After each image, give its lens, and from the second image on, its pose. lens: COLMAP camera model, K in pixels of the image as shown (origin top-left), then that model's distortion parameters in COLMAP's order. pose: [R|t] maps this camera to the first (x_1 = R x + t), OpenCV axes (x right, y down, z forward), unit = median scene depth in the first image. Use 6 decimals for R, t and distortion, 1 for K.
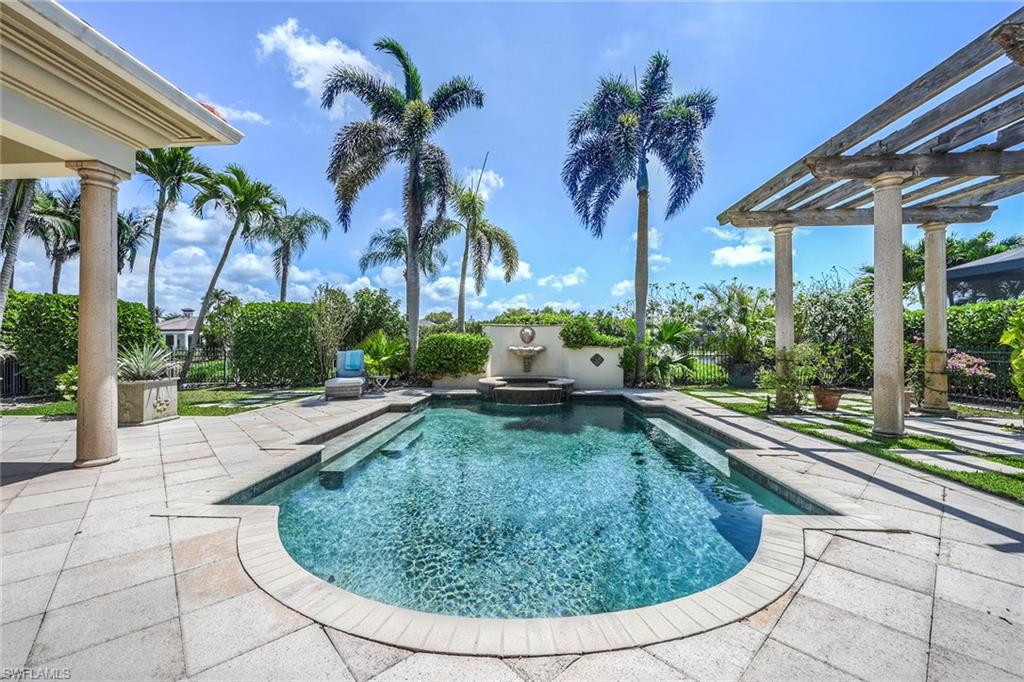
lens RADIAL K [[399.5, 0, 510.1], [0, 399.5, 345.5], [0, 0, 1]] dist [0.000608, -0.000035]
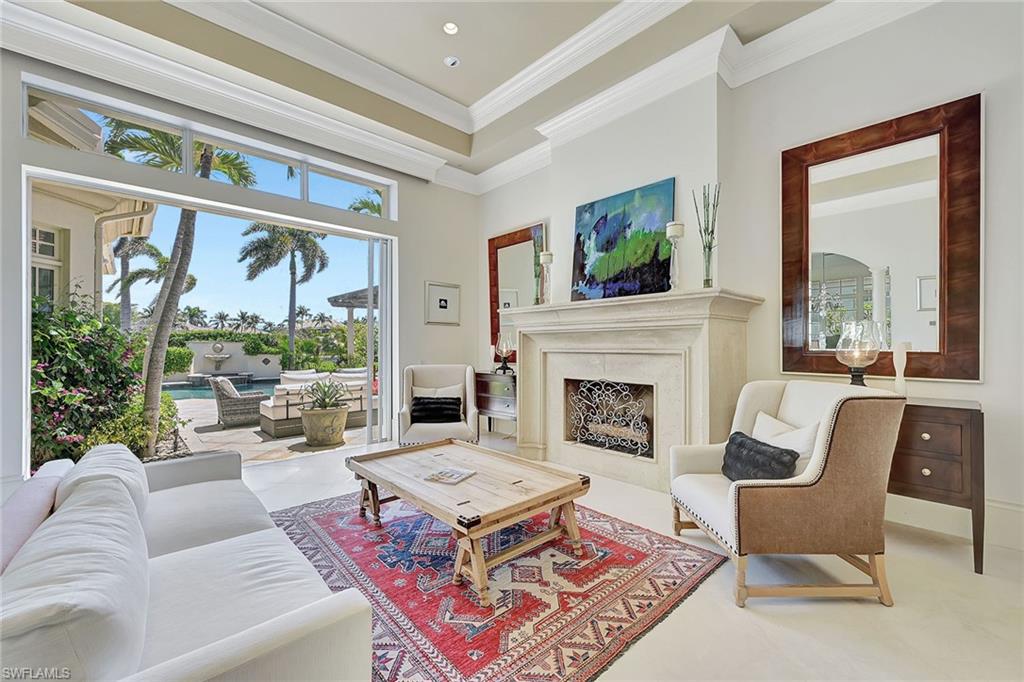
lens RADIAL K [[412.8, 0, 506.5], [0, 412.8, 340.2], [0, 0, 1]] dist [0.000884, 0.000011]
pose [[0.695079, 0.008397, 0.718885, -0.378476], [0.004648, 0.999858, -0.016172, -0.026021], [-0.718919, 0.014582, 0.694941, -1.109448]]
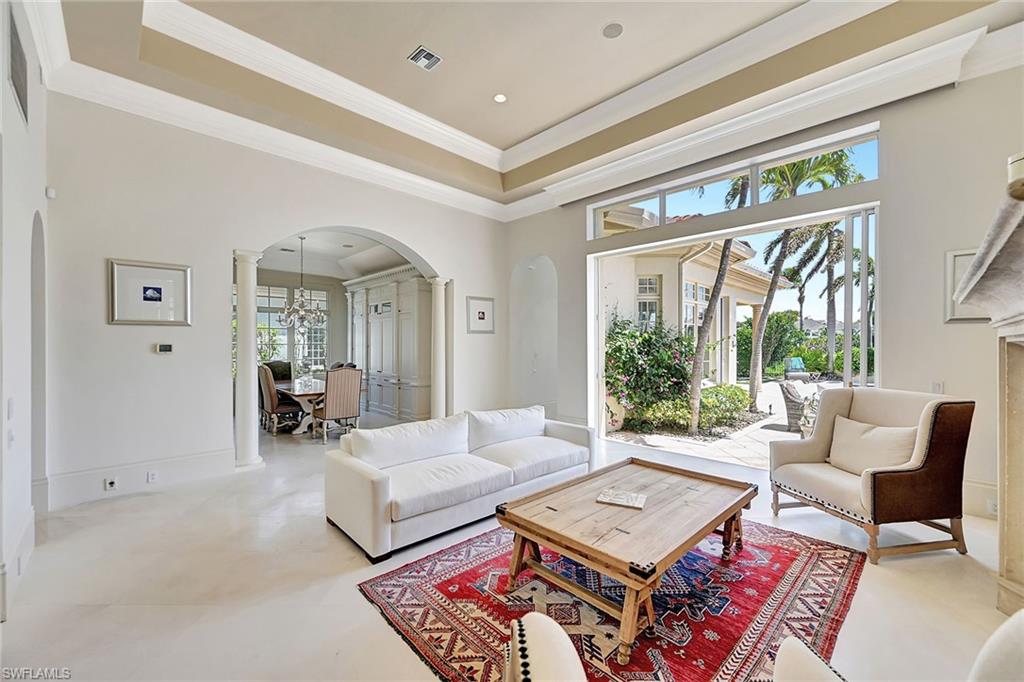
lens RADIAL K [[409.9, 0, 515.1], [0, 409.9, 342.4], [0, 0, 1]] dist [0.000948, -0.000227]
pose [[0.739279, 0.000851, -0.673399, -0.074147], [-0.004894, 0.999980, -0.004109, -0.038779], [0.673381, 0.006333, 0.739268, -1.130284]]
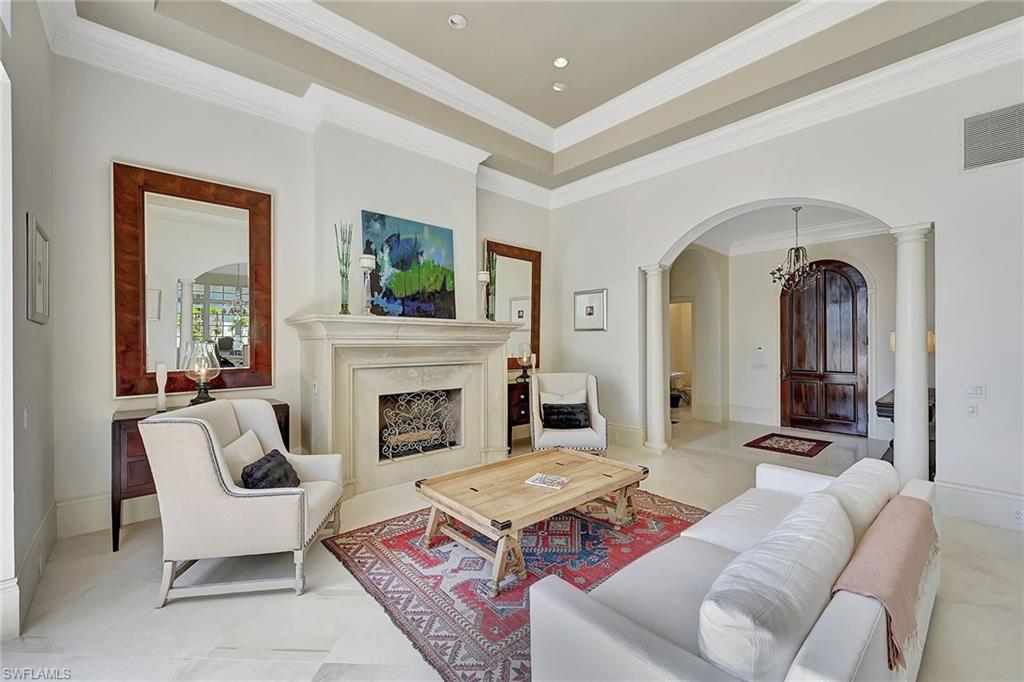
lens RADIAL K [[409.9, 0, 515.1], [0, 409.9, 342.4], [0, 0, 1]] dist [0.000948, -0.000227]
pose [[-0.713128, 0.007792, 0.700991, -0.402785], [0.008297, 0.999962, -0.002674, -0.042887], [-0.700985, 0.003910, -0.713165, -0.647004]]
